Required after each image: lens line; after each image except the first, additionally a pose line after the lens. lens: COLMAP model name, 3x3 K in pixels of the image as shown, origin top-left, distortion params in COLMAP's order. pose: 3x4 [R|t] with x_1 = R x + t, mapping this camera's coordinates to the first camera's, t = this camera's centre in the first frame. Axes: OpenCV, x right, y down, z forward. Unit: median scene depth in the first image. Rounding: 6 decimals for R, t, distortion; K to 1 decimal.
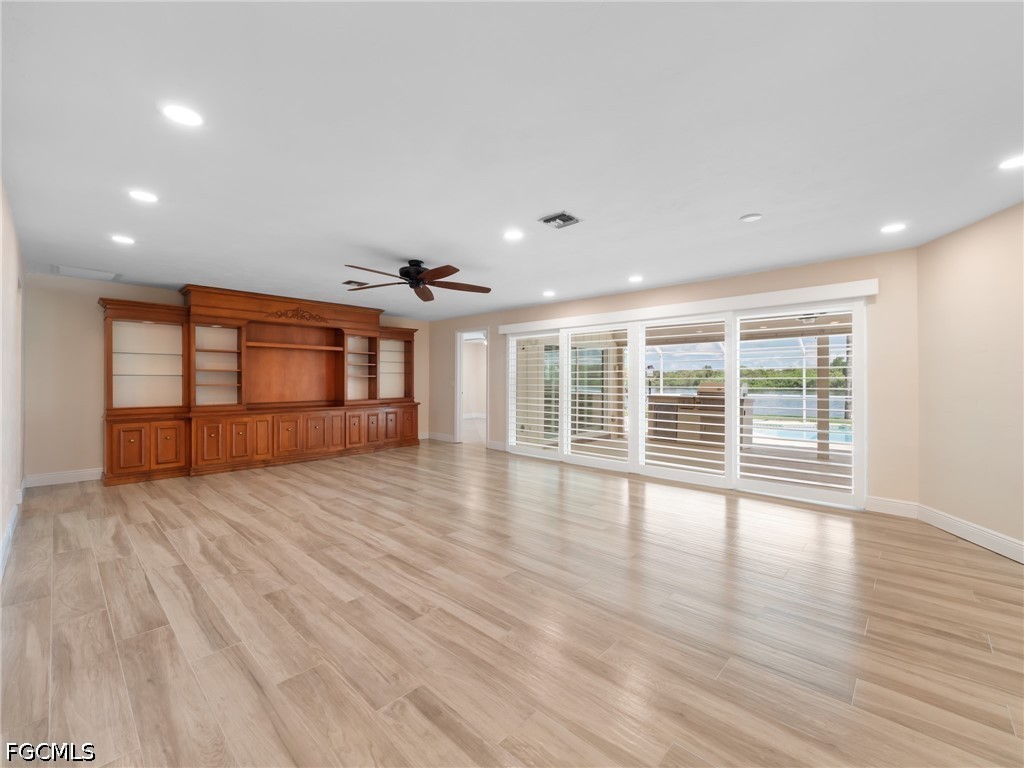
lens RADIAL K [[438.6, 0, 510.4], [0, 438.6, 379.4], [0, 0, 1]] dist [0.019070, -0.014029]
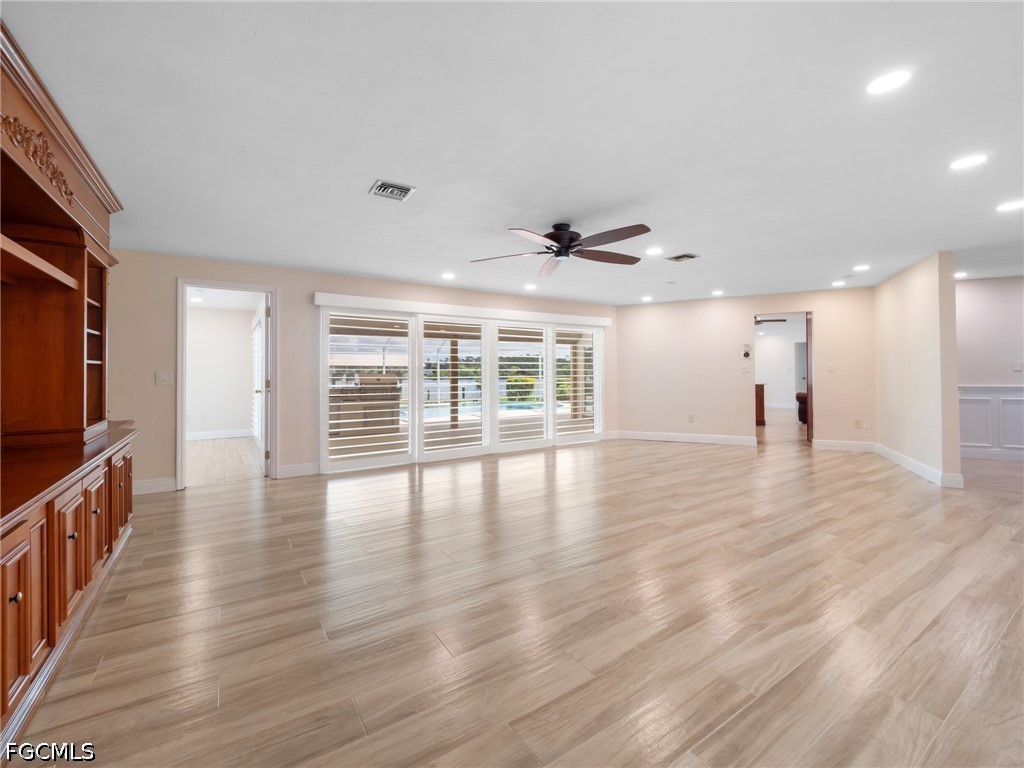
lens RADIAL K [[431.9, 0, 508.4], [0, 431.9, 375.9], [0, 0, 1]] dist [-0.002210, -0.000355]
pose [[0.225783, -0.011967, 0.974104, -1.202949], [0.001298, 0.999927, 0.011984, 0.000139], [-0.974177, -0.001441, 0.225782, 1.079966]]
